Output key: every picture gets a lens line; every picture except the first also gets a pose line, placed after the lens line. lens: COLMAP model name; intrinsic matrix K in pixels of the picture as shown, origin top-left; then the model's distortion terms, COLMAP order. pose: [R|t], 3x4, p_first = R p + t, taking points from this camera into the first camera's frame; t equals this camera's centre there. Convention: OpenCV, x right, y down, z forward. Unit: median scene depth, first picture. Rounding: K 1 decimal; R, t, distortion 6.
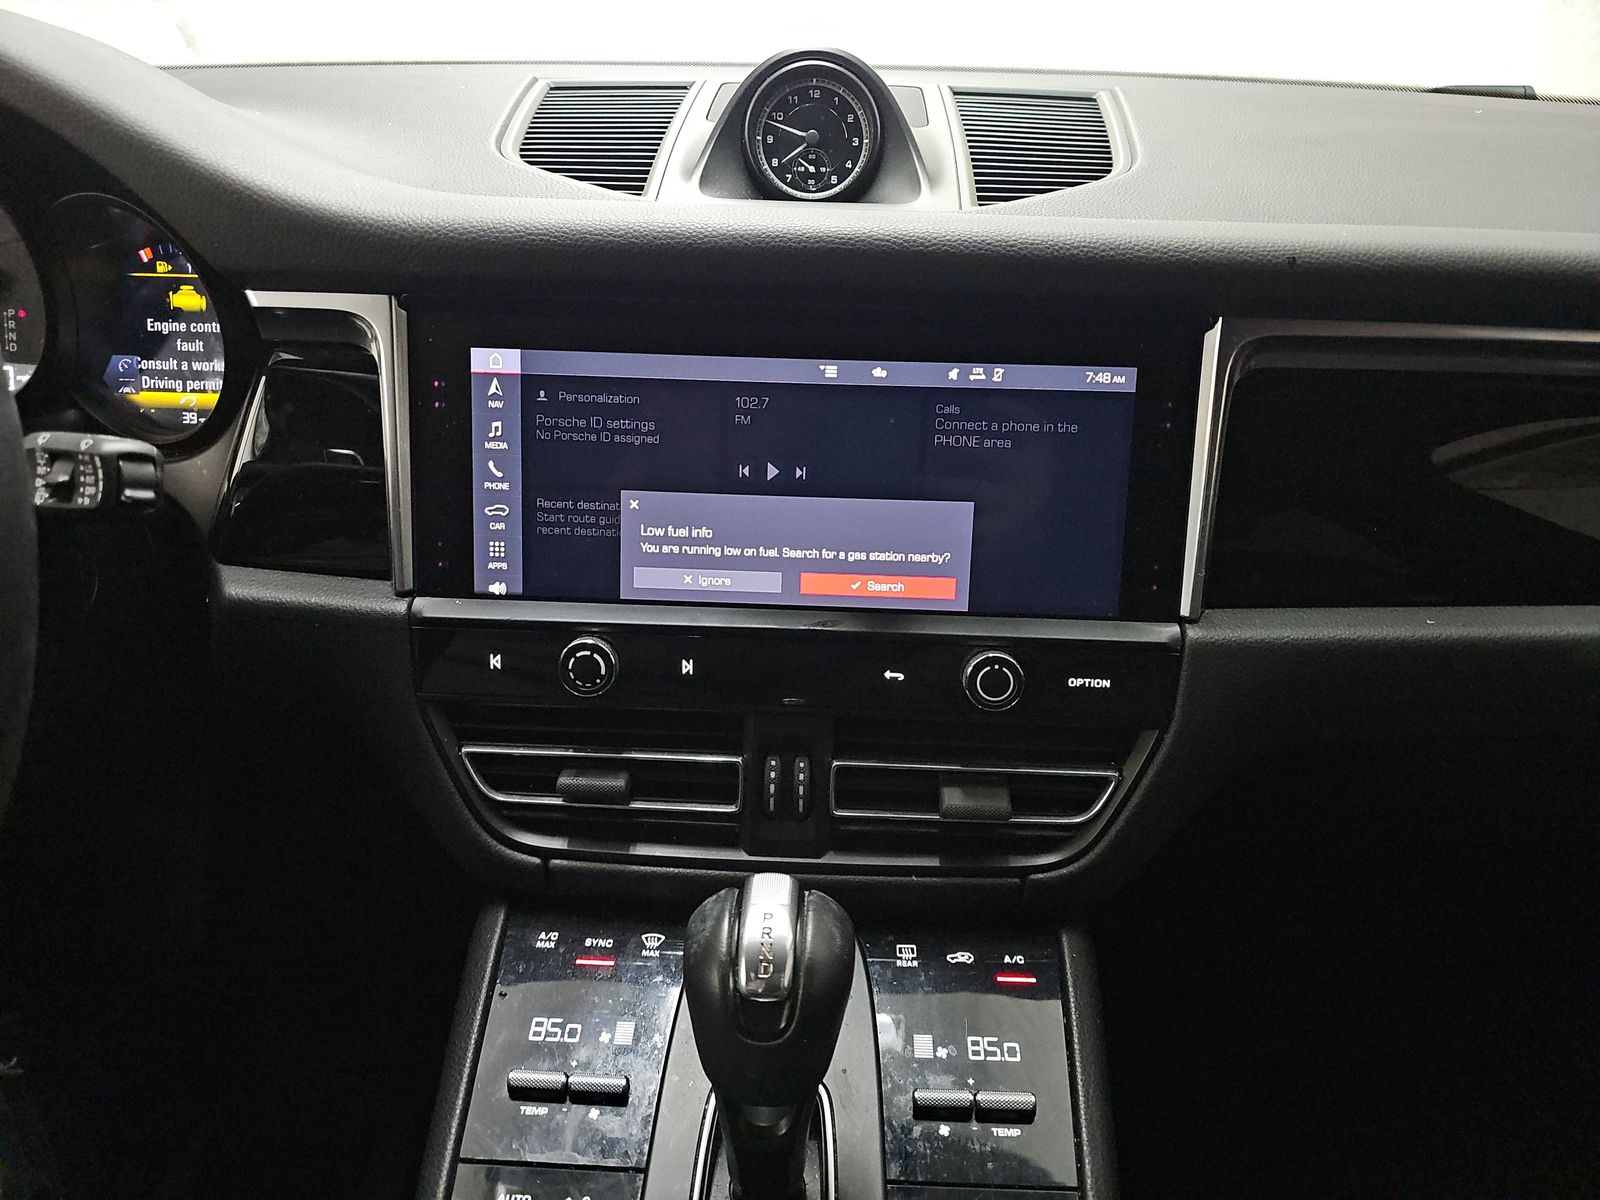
lens RADIAL K [[1066.4, 0, 796.8], [0, 1066.4, 595.0], [0, 0, 1]] dist [0.042944, -0.030826]
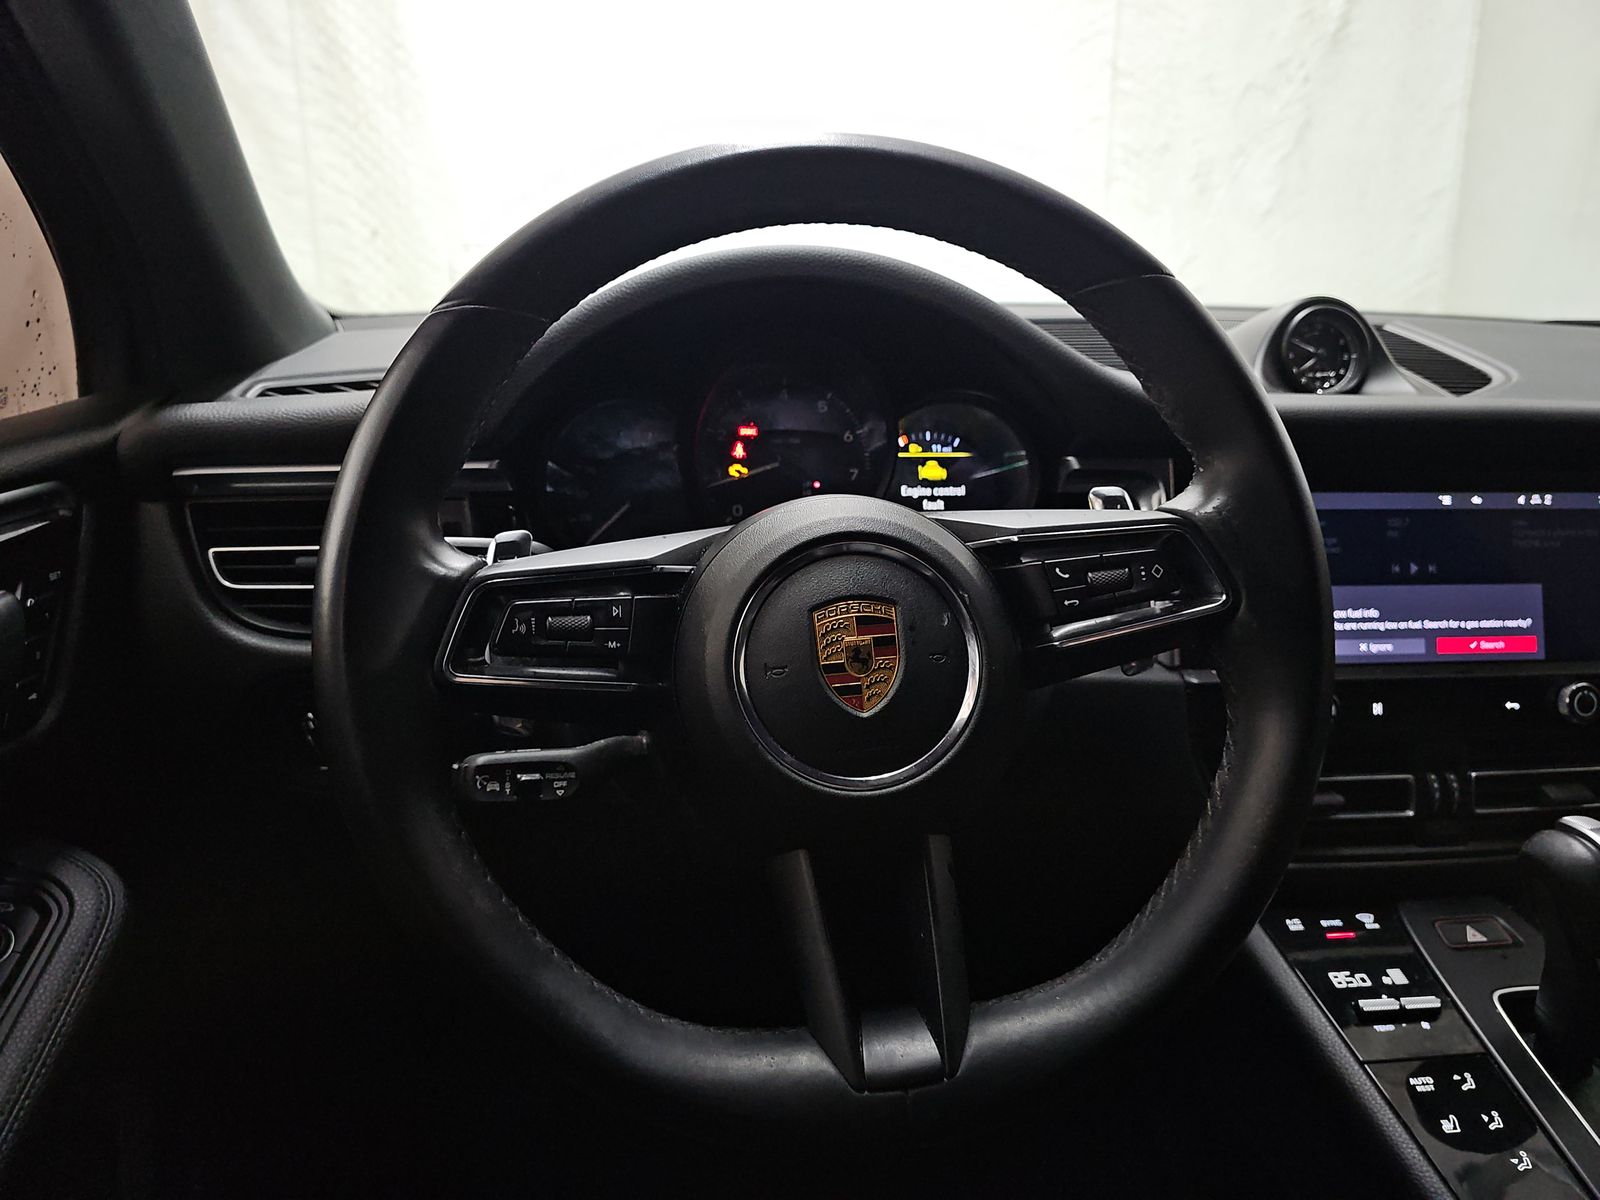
lens RADIAL K [[1066.4, 0, 801.7], [0, 1066.4, 602.9], [0, 0, 1]] dist [0.042944, -0.030826]
pose [[0.983586, -0.042445, 0.175377, -1.084631], [0.073645, 0.981733, -0.175435, 0.123410], [-0.164727, 0.185471, 0.968744, -0.266594]]
